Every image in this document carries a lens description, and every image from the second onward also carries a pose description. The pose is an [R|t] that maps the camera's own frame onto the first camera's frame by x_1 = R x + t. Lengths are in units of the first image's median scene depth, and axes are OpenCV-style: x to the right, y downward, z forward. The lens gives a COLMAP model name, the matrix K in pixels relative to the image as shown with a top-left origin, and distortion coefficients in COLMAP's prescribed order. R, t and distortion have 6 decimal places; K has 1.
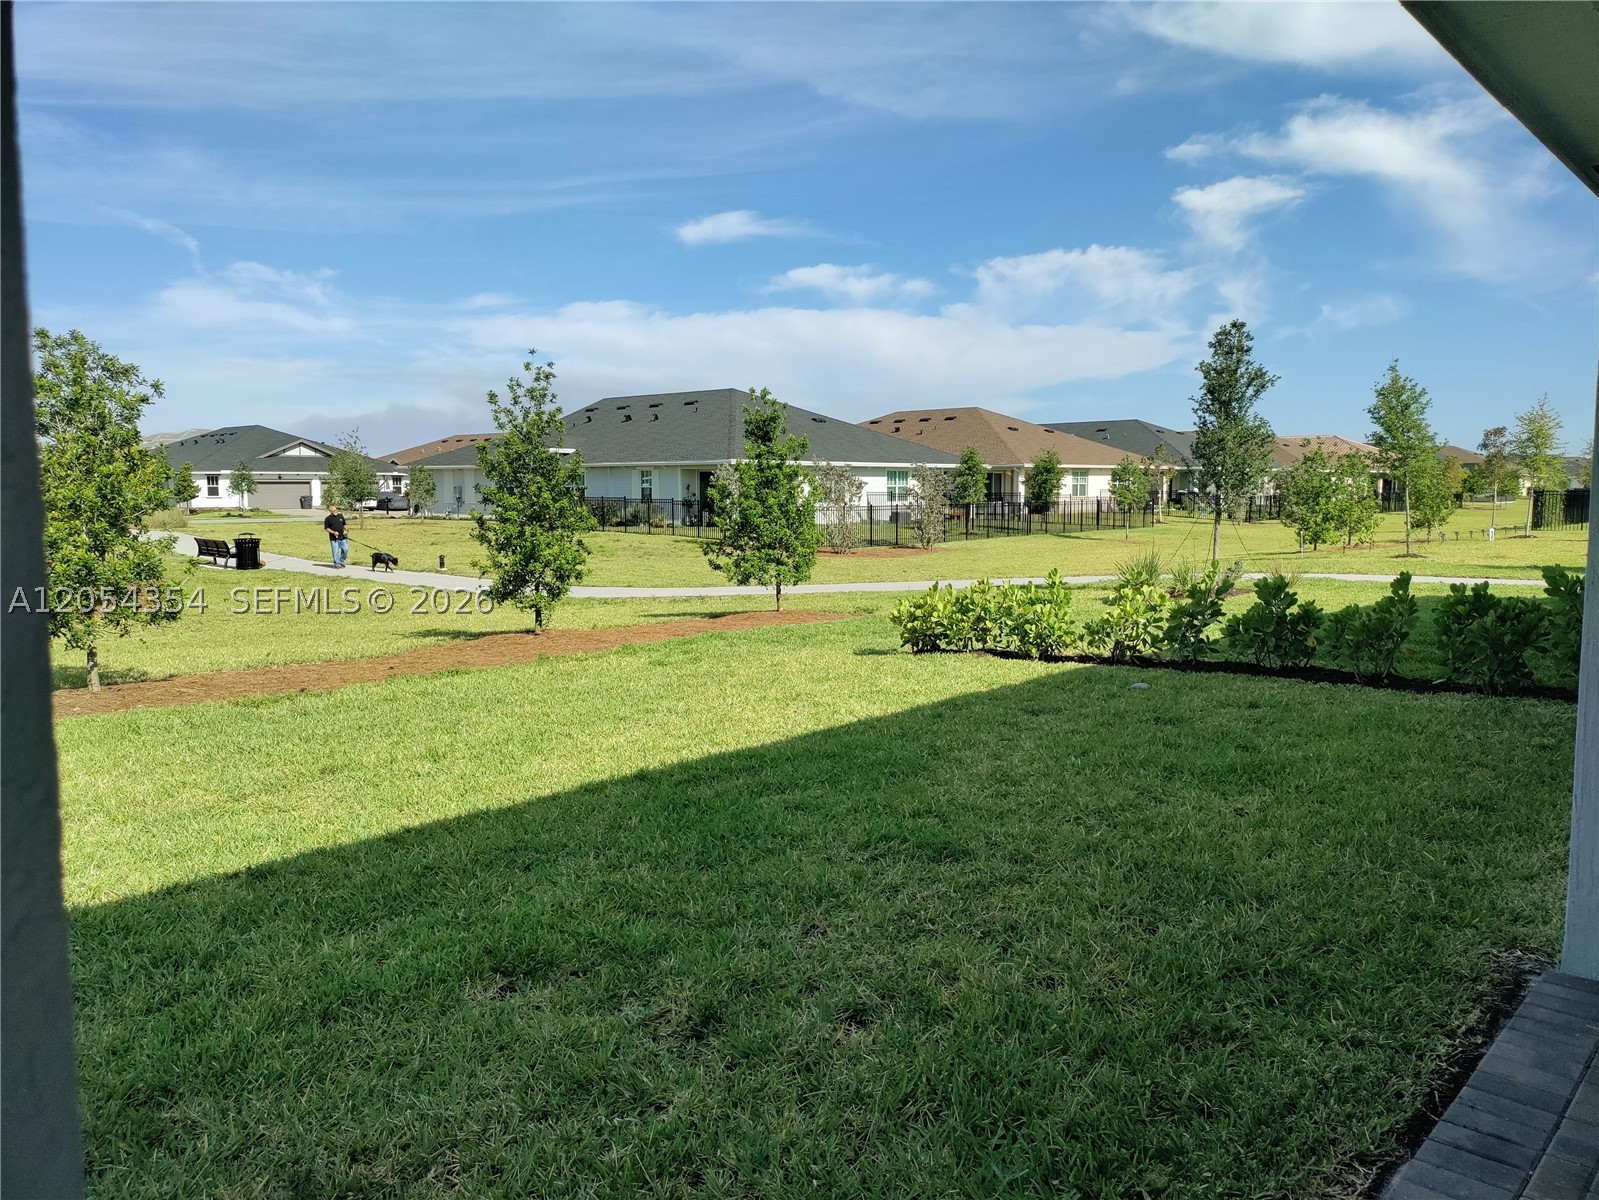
lens RADIAL K [[1164.3, 0, 803.8], [0, 1164.3, 630.0], [0, 0, 1]] dist [0.079448, -0.102252]
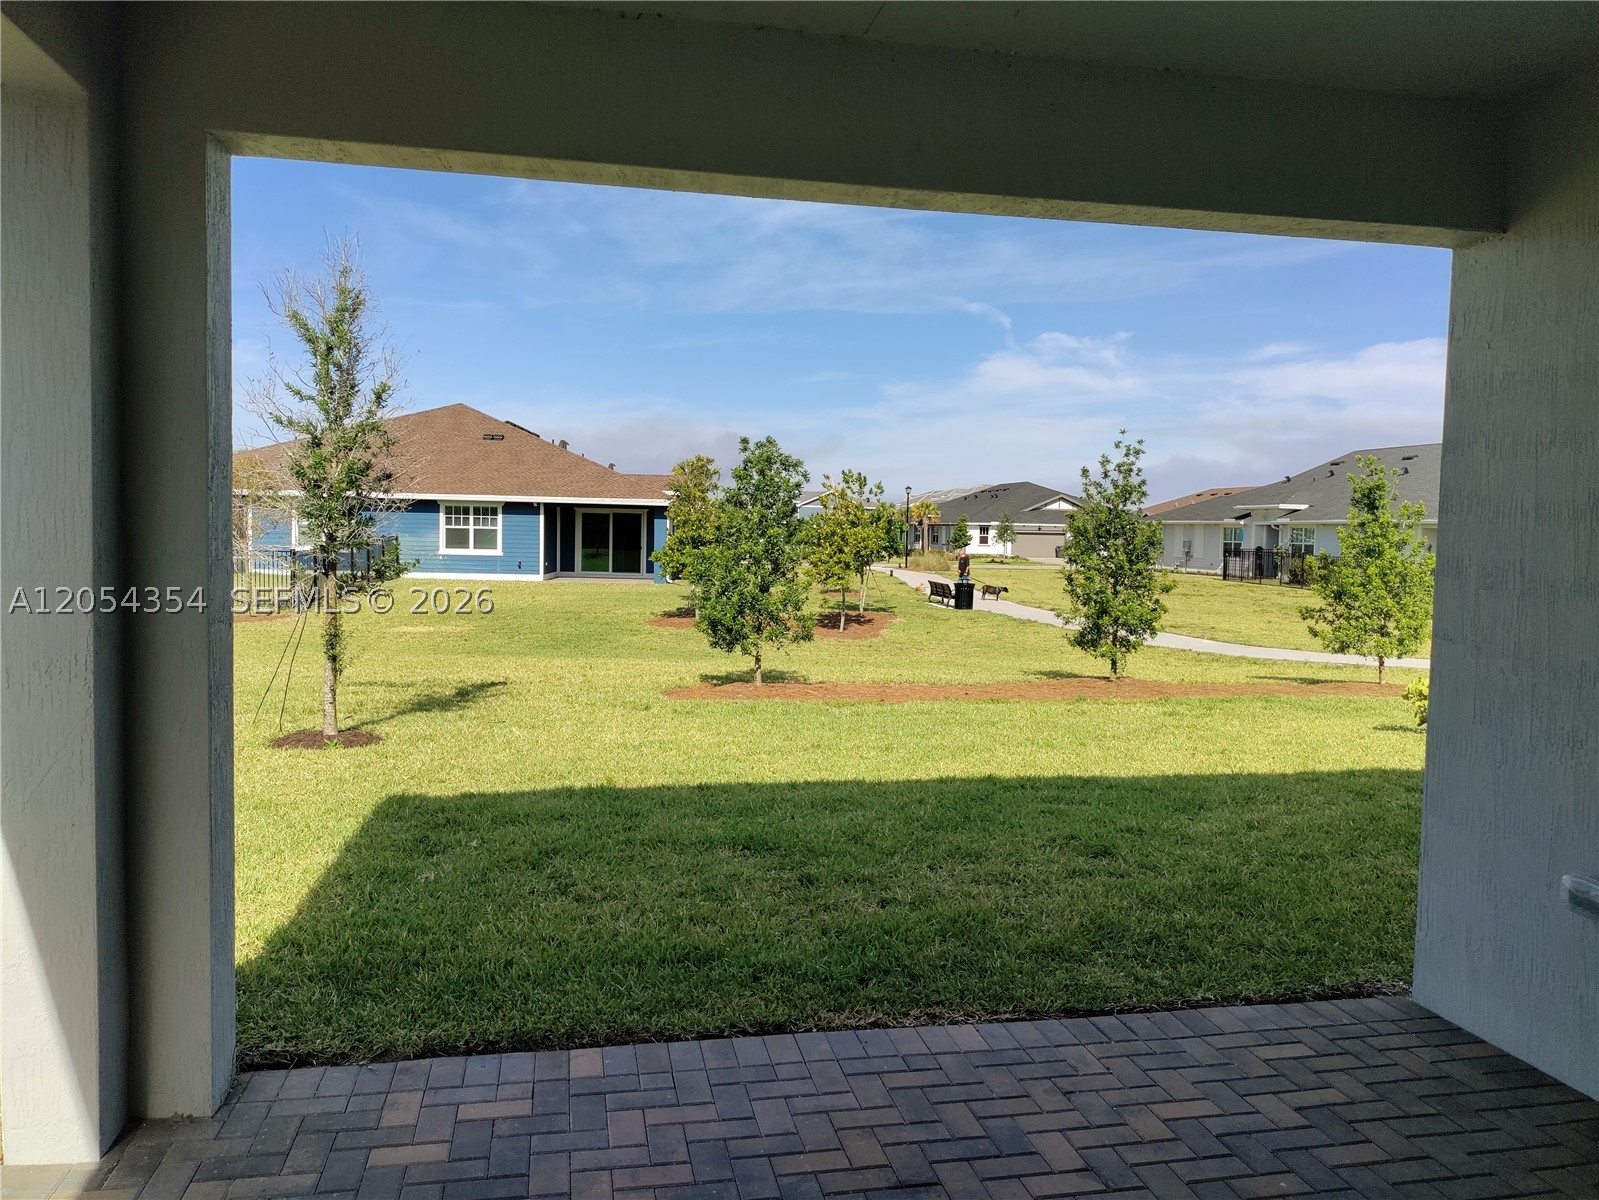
lens RADIAL K [[1168.4, 0, 794.9], [0, 1168.4, 597.5], [0, 0, 1]] dist [0.071740, -0.092366]
pose [[0.804043, 0.055446, -0.591980, 0.187009], [-0.097500, 0.994460, -0.039284, -0.002092], [0.586522, 0.089304, 0.804995, -0.084506]]
